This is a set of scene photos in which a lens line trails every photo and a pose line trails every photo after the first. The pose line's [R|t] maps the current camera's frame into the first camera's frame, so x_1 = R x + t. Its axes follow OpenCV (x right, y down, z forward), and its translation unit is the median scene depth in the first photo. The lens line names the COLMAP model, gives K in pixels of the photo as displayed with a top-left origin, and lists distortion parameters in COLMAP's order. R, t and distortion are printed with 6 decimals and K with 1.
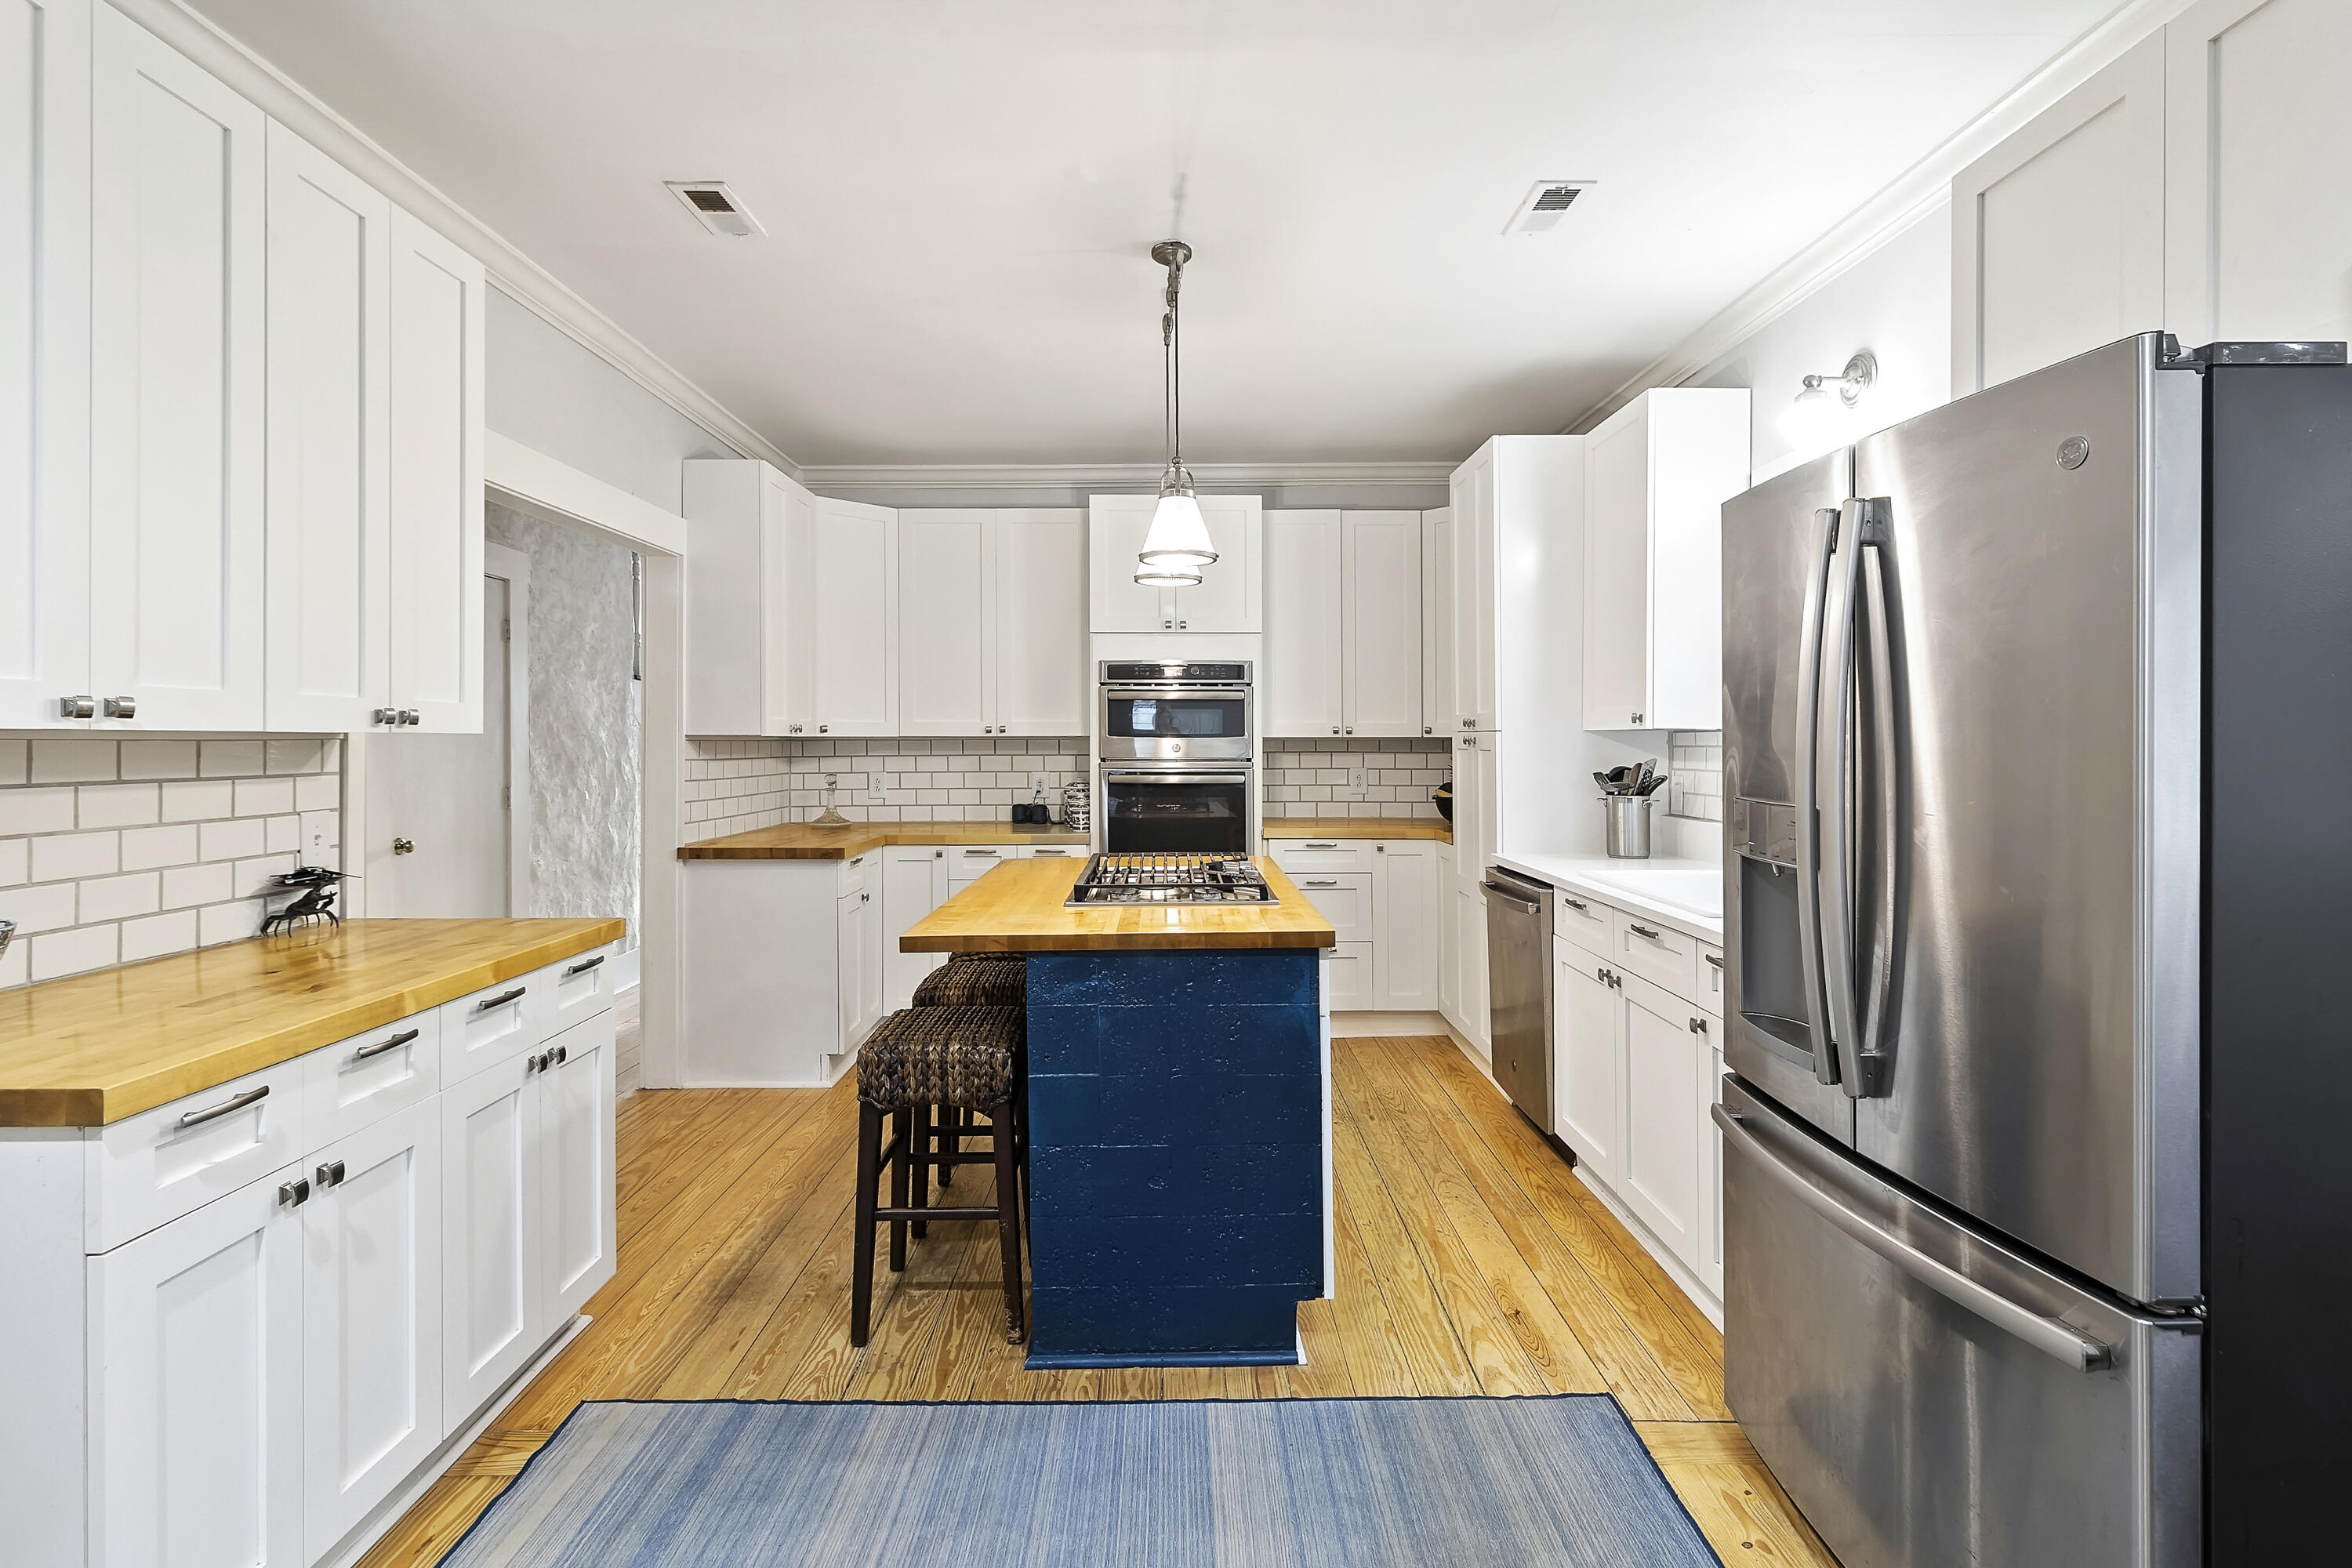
lens RADIAL K [[1097.8, 0, 1178.4], [0, 1097.8, 726.9], [0, 0, 1]] dist [-0.000319, 0.003589]
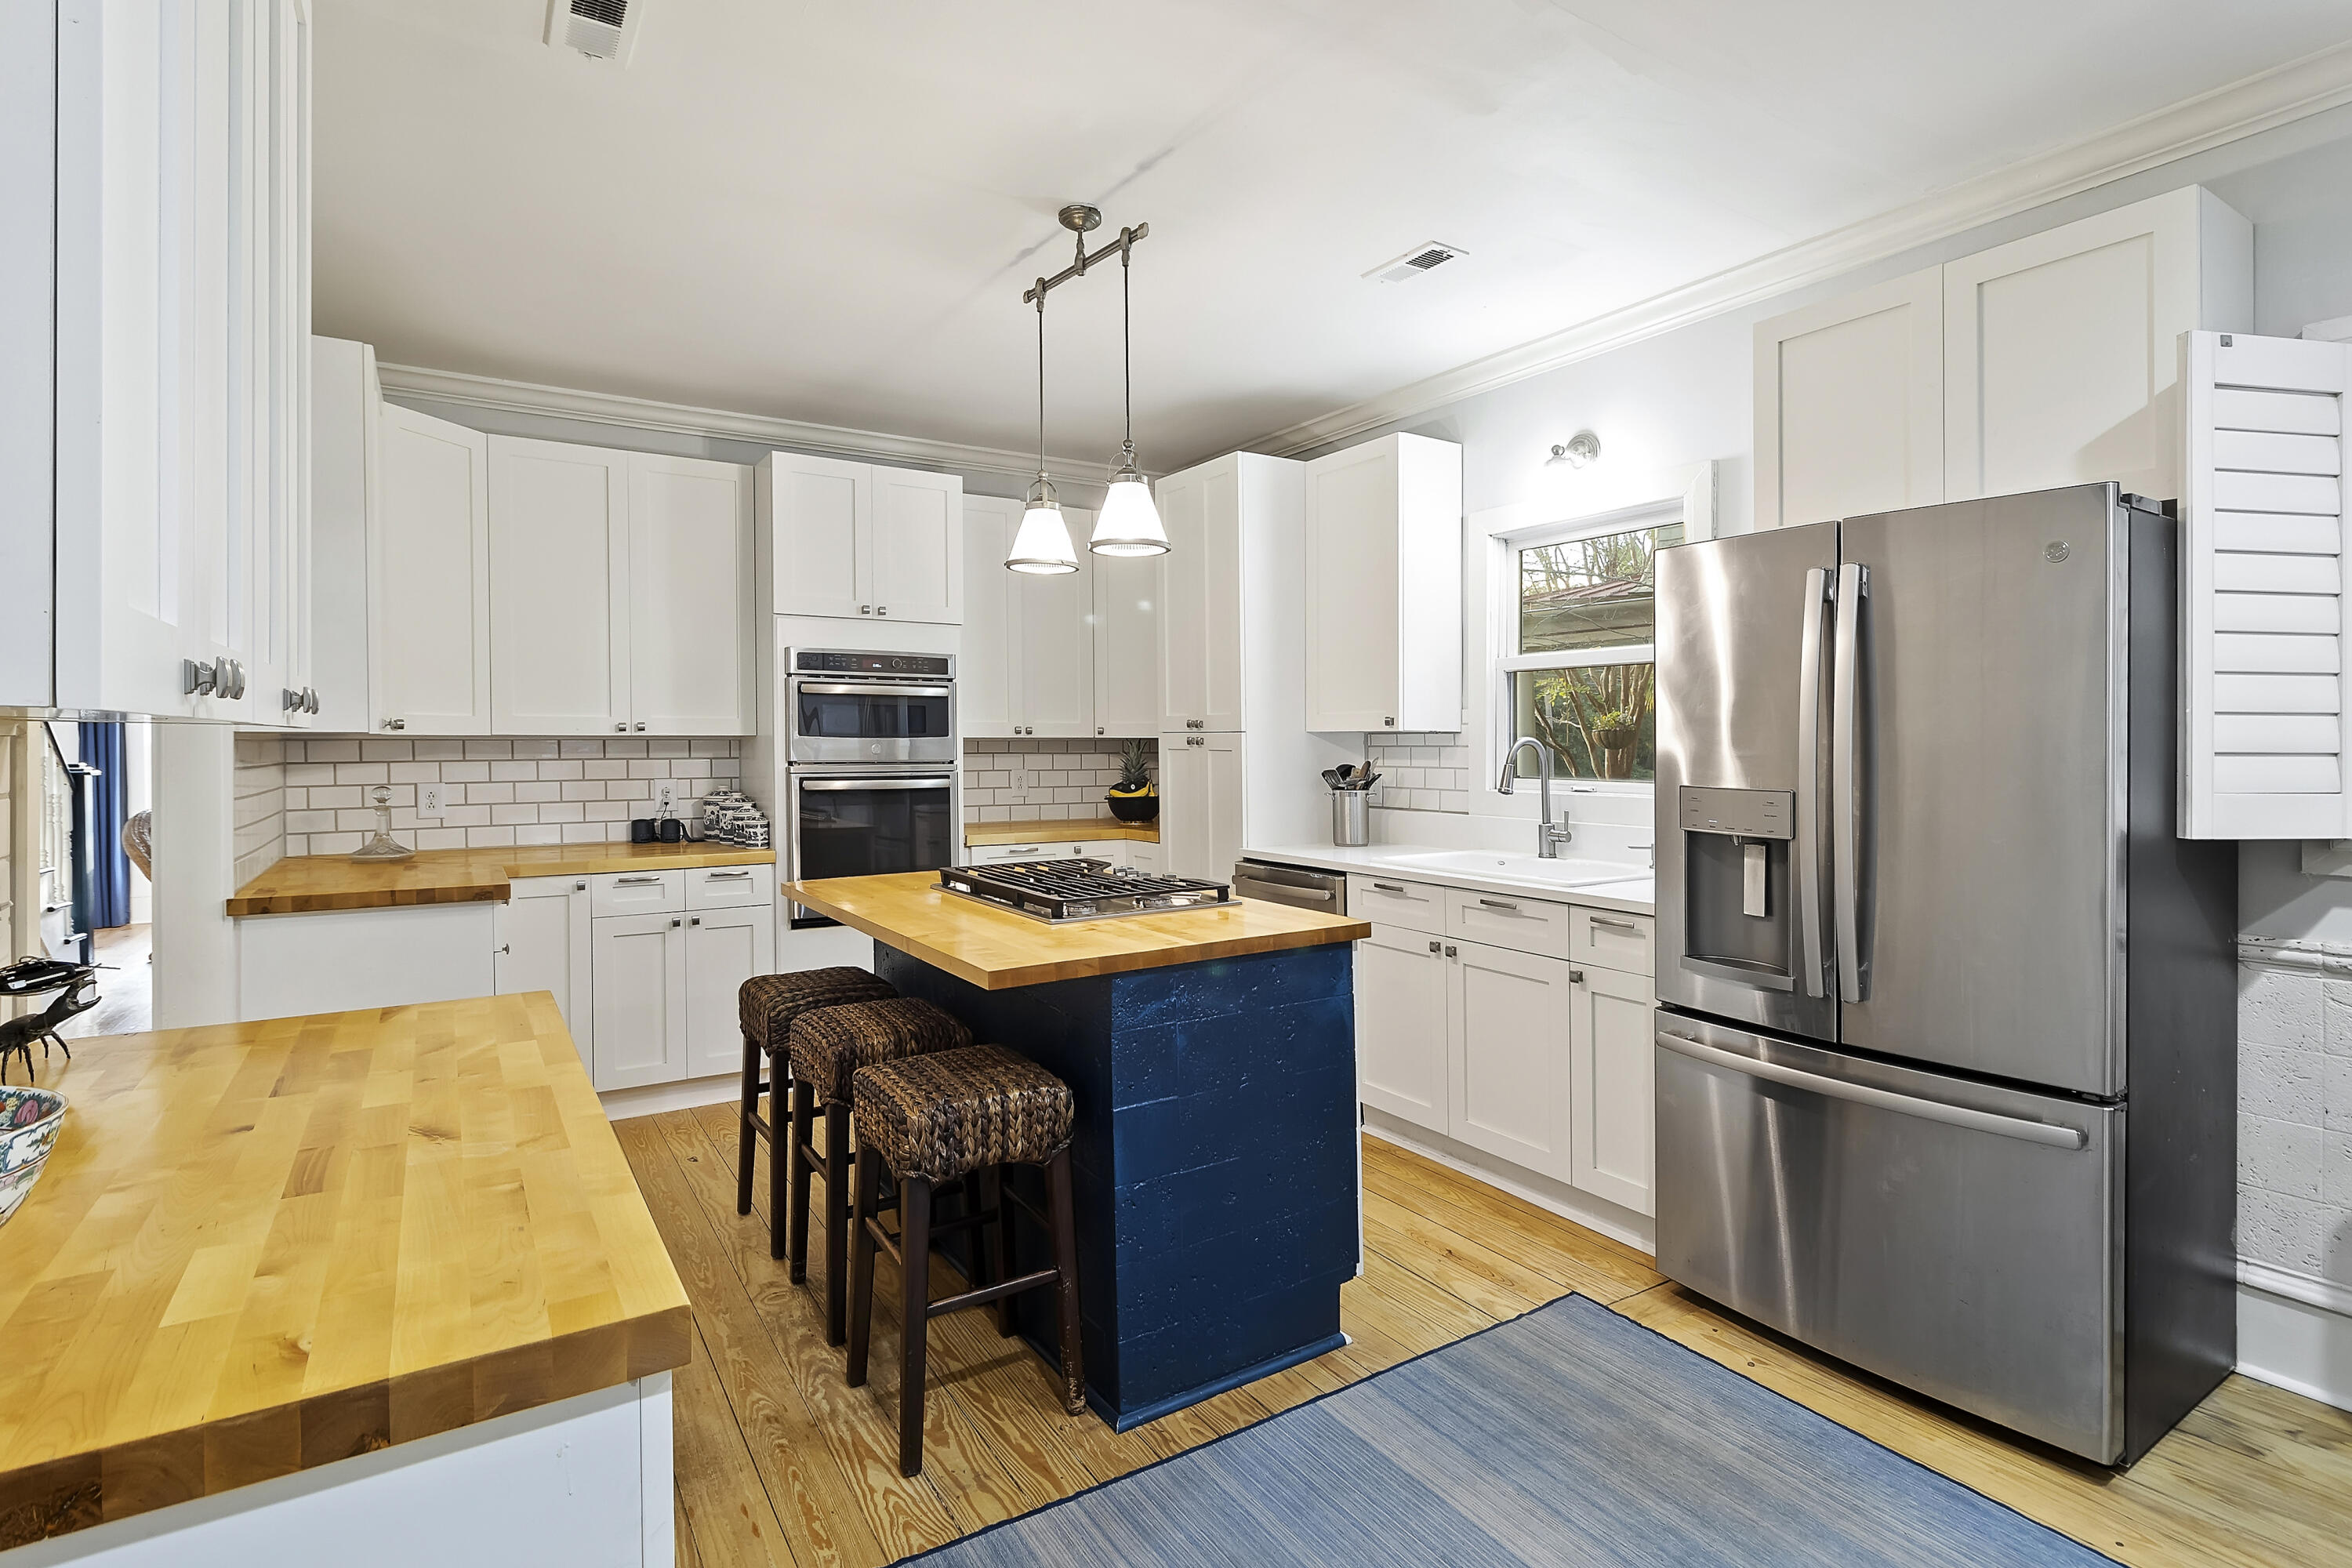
lens RADIAL K [[1148.1, 0, 1175.9], [0, 1148.1, 728.7], [0, 0, 1]] dist [-0.005117, -0.000742]
pose [[0.846159, 0.006750, 0.532888, -0.516119], [-0.007053, 0.999974, -0.001468, 0.003918], [-0.532884, -0.002517, 0.846184, 0.150182]]
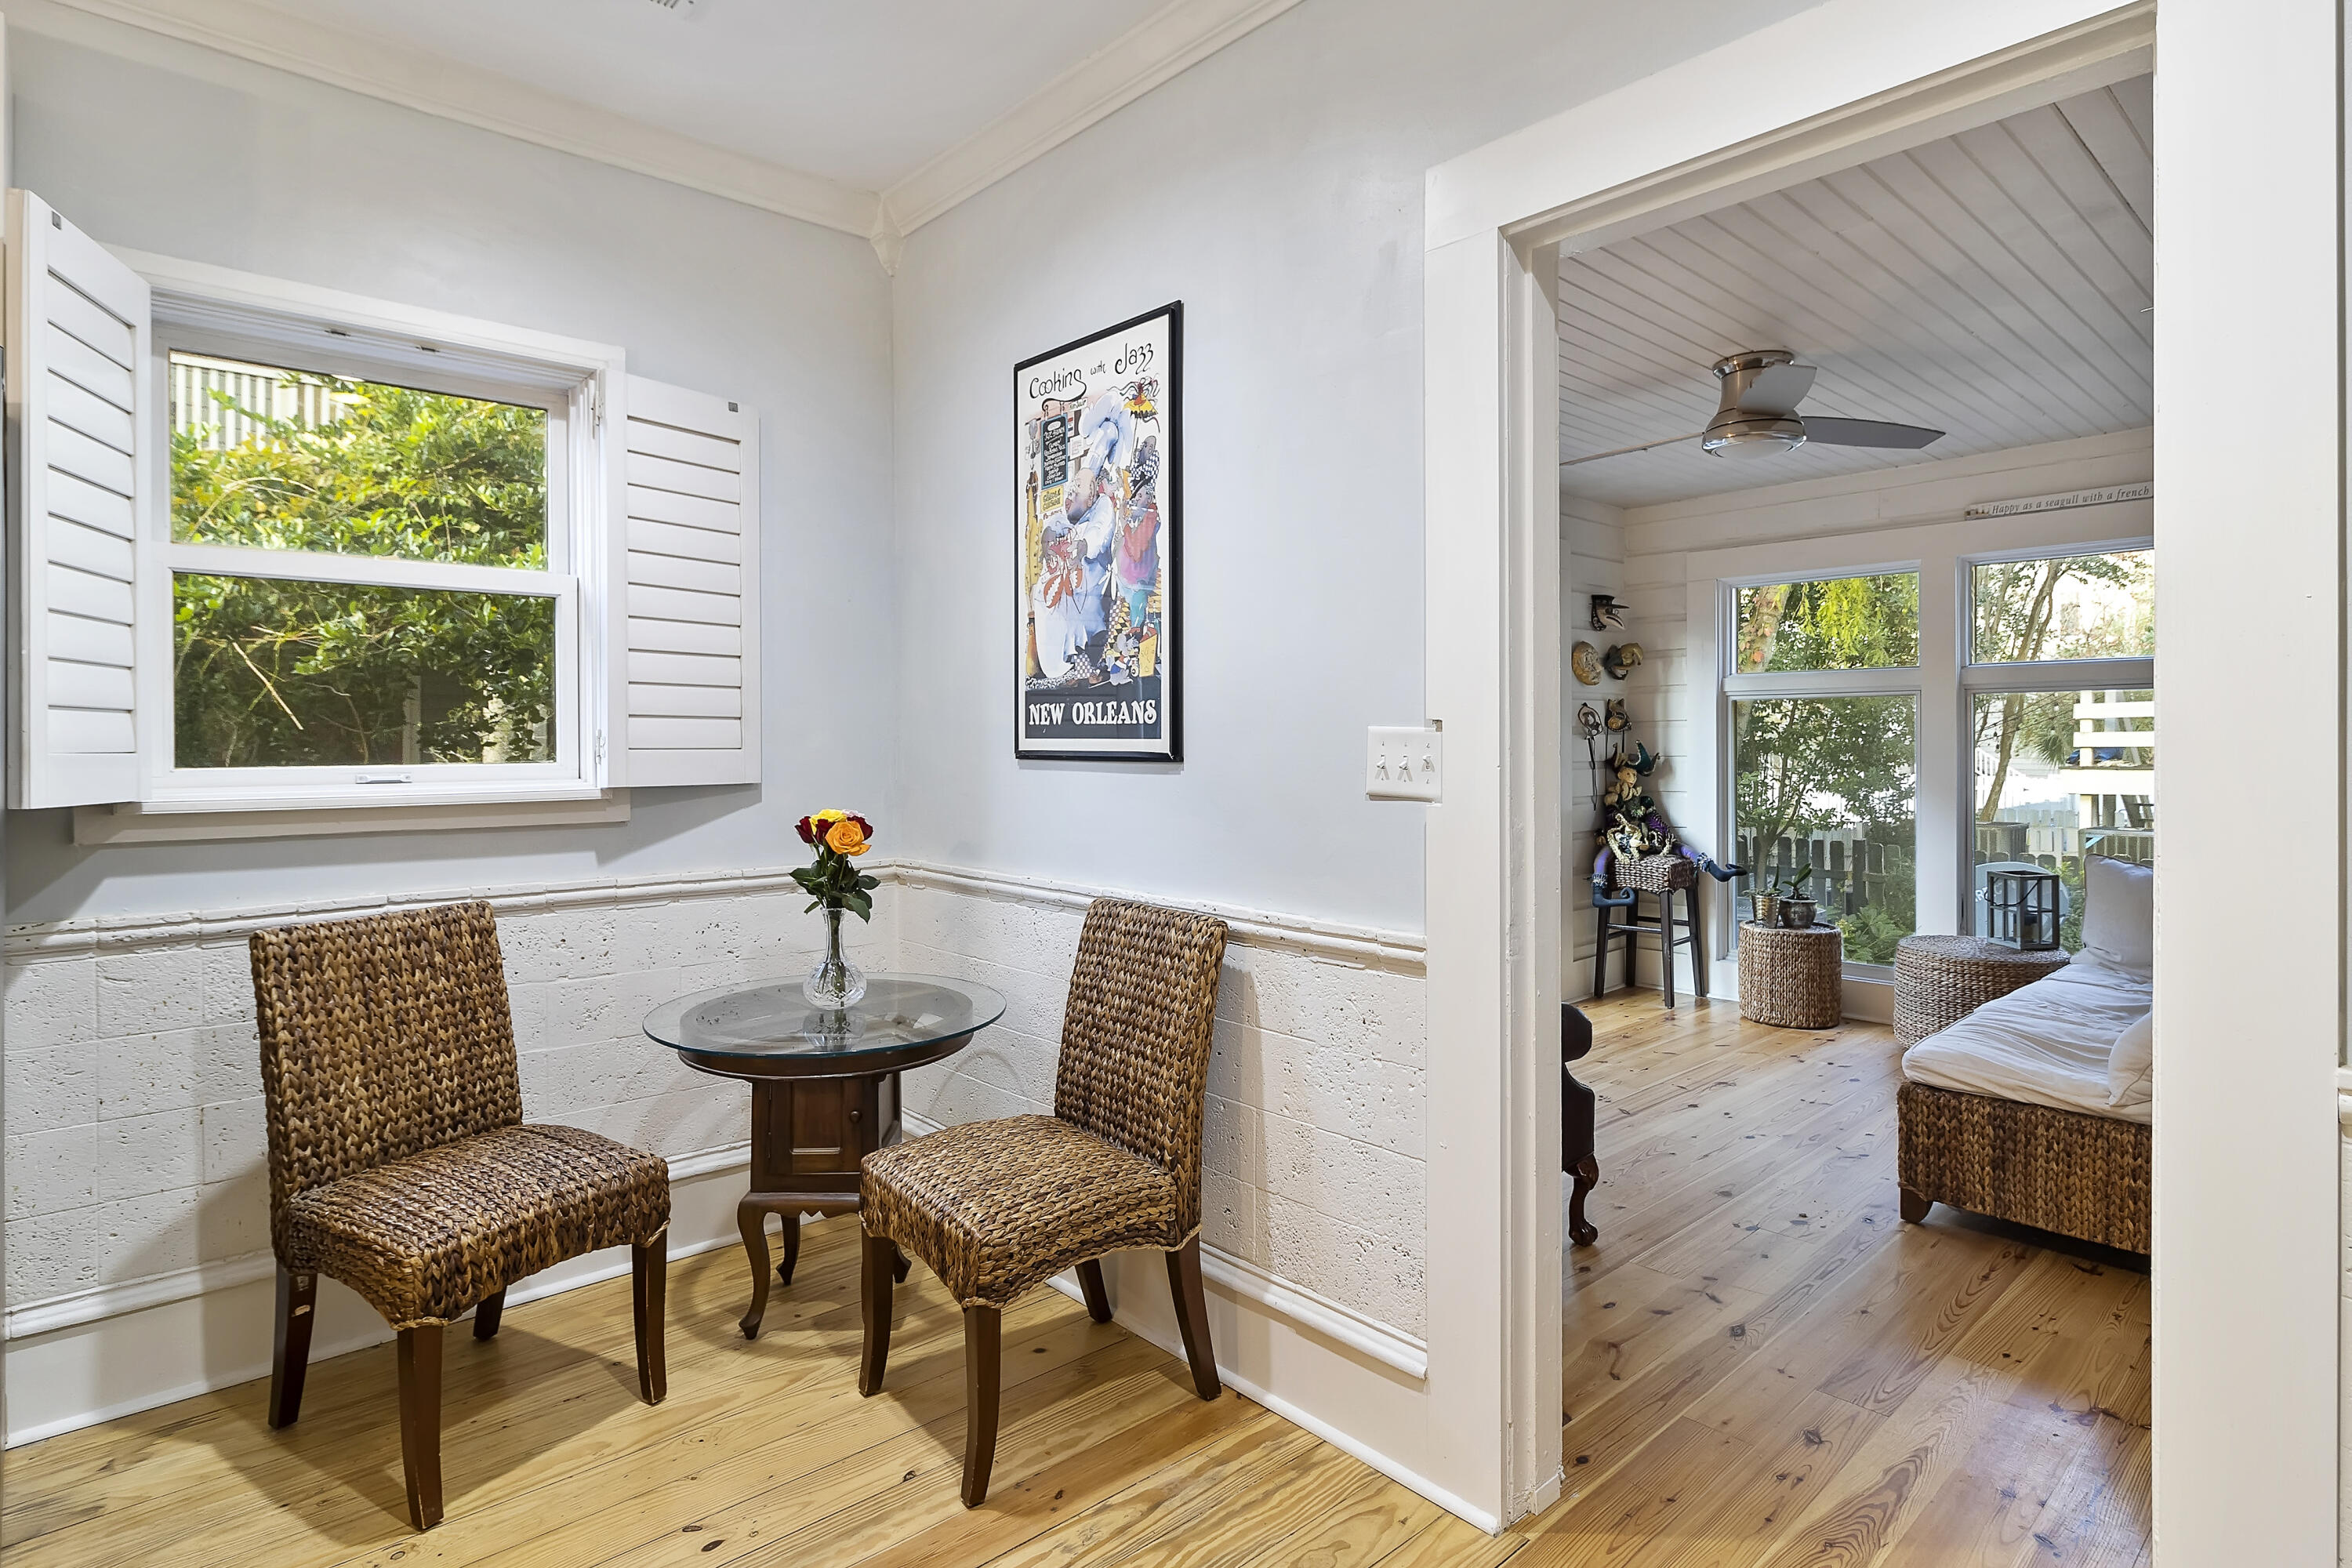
lens RADIAL K [[1227.8, 0, 1174.9], [0, 1227.8, 742.5], [0, 0, 1]] dist [0.002731, -0.001165]
pose [[-0.668599, -0.001168, 0.743622, -0.448774], [-0.009810, 0.999926, -0.007249, 0.034057], [-0.743558, -0.012141, -0.668561, 0.408984]]
